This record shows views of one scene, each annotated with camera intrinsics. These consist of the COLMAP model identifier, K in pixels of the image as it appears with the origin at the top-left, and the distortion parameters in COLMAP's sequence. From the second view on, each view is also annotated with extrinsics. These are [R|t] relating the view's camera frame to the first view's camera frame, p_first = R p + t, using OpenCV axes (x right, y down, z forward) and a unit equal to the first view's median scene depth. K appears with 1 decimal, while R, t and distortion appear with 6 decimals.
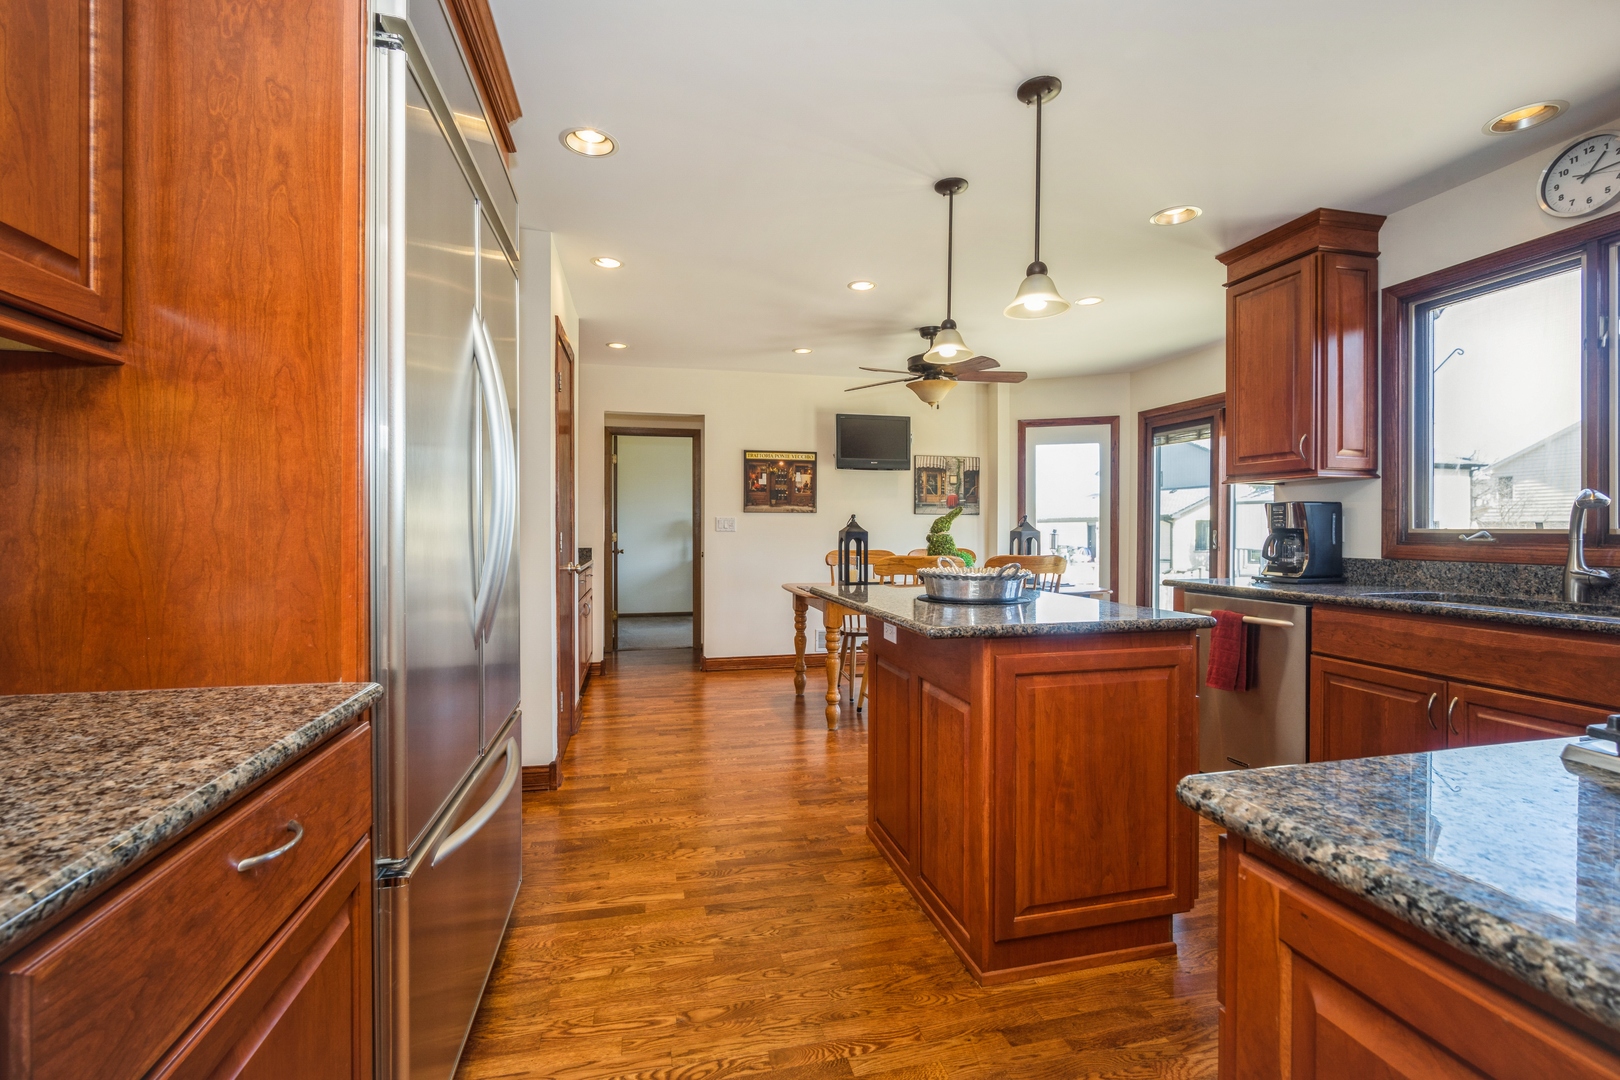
lens RADIAL K [[706.8, 0, 810.0], [0, 706.8, 536.2], [0, 0, 1]] dist [-0.010516, 0.000505]
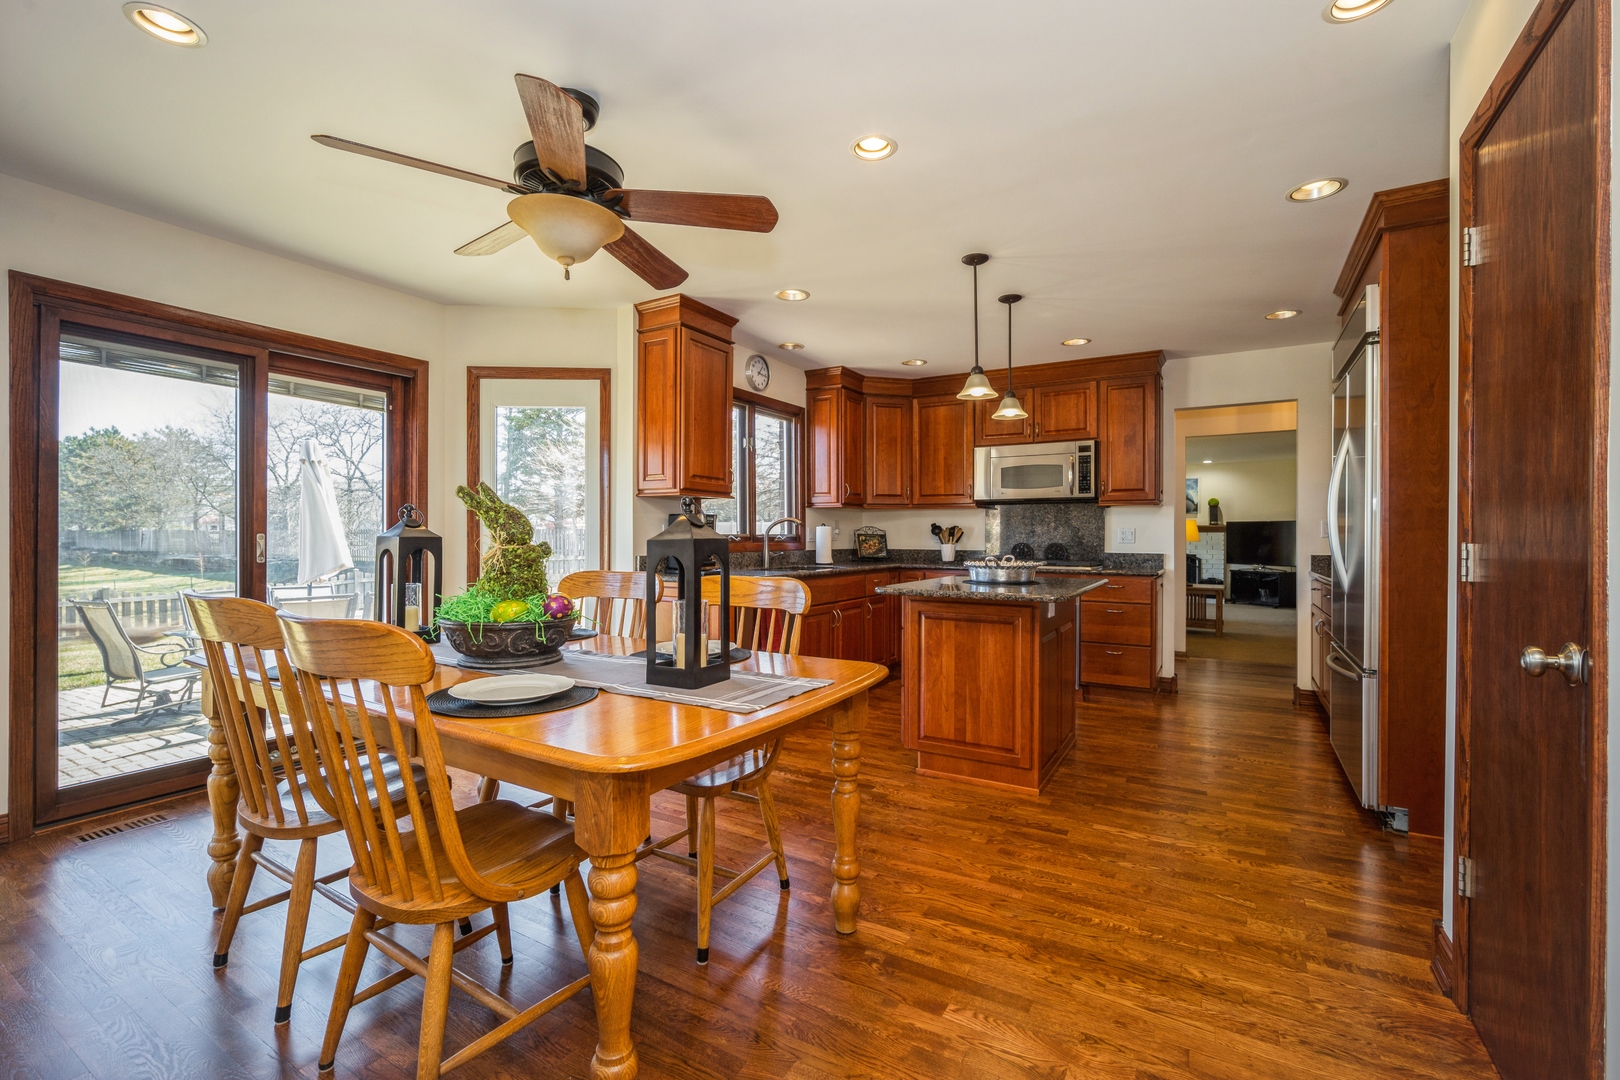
lens RADIAL K [[706.8, 0, 810.0], [0, 706.8, 536.2], [0, 0, 1]] dist [-0.010516, 0.000505]
pose [[-0.721877, -0.003156, 0.692014, -0.445152], [0.003050, 0.999965, 0.007743, -0.018234], [-0.692014, 0.007700, -0.721843, 2.069996]]
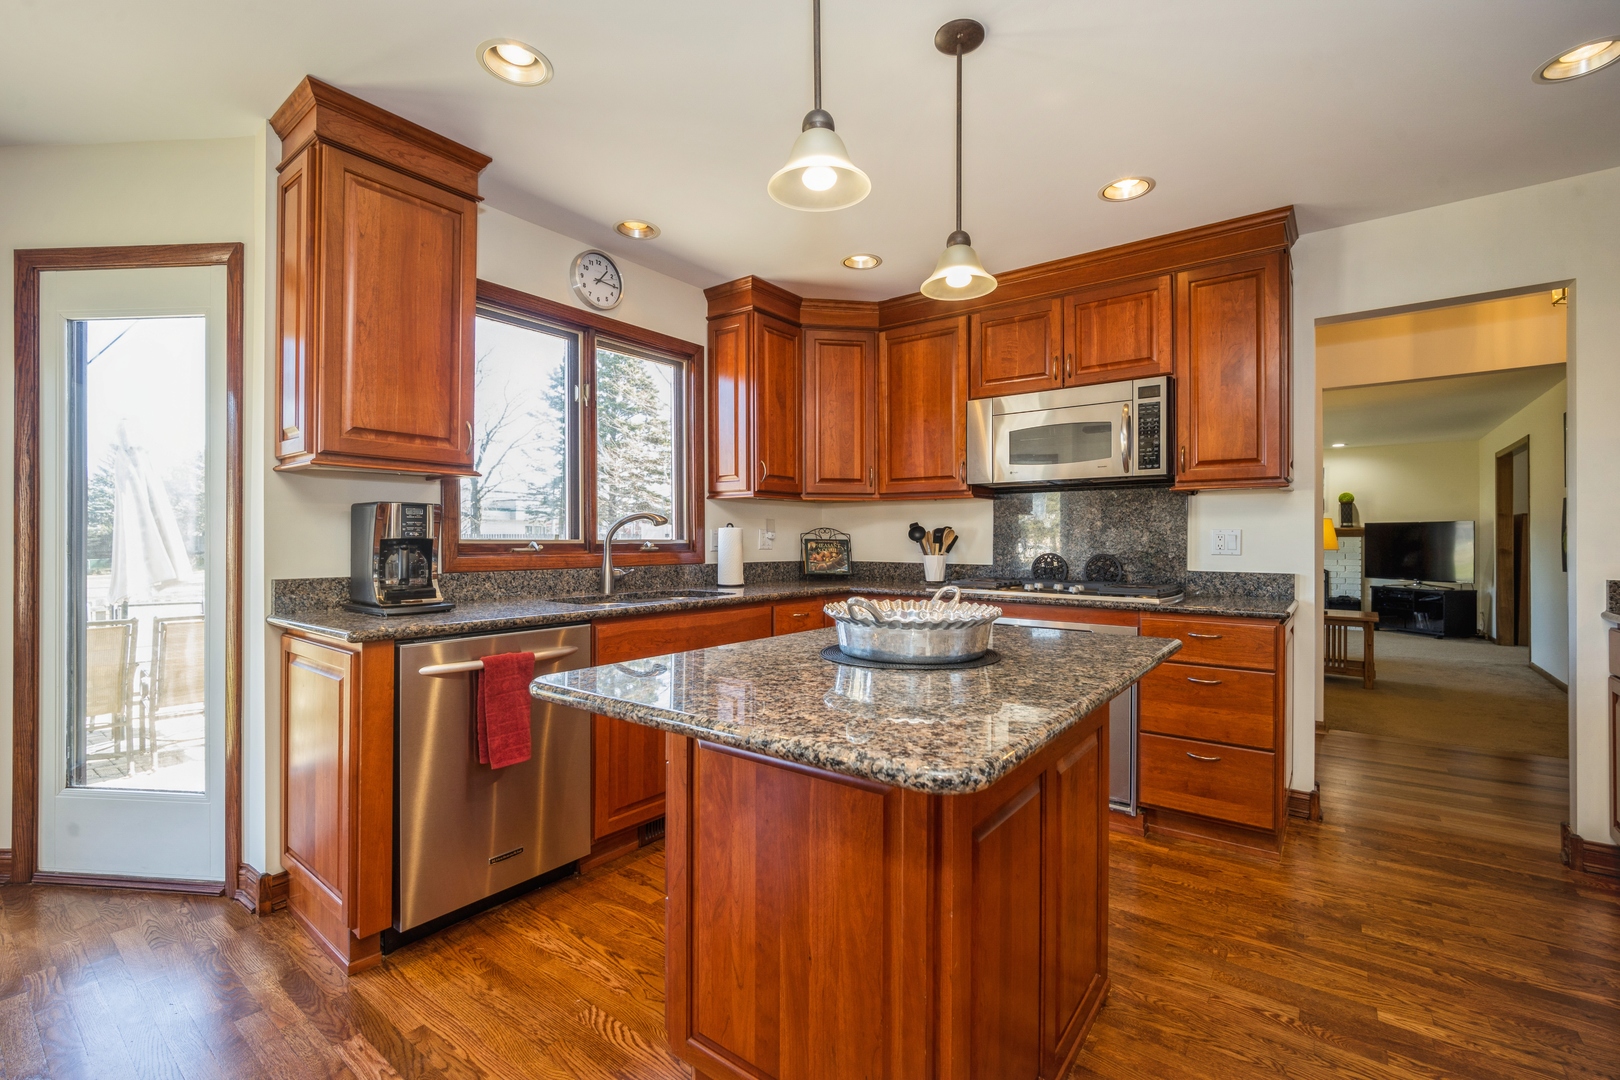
lens RADIAL K [[706.8, 0, 810.0], [0, 706.8, 536.2], [0, 0, 1]] dist [-0.010516, 0.000505]
pose [[-0.637967, 0.001298, 0.770062, -0.173345], [0.003053, 0.999995, 0.000844, -0.014651], [-0.770057, 0.002889, -0.637968, 1.297717]]
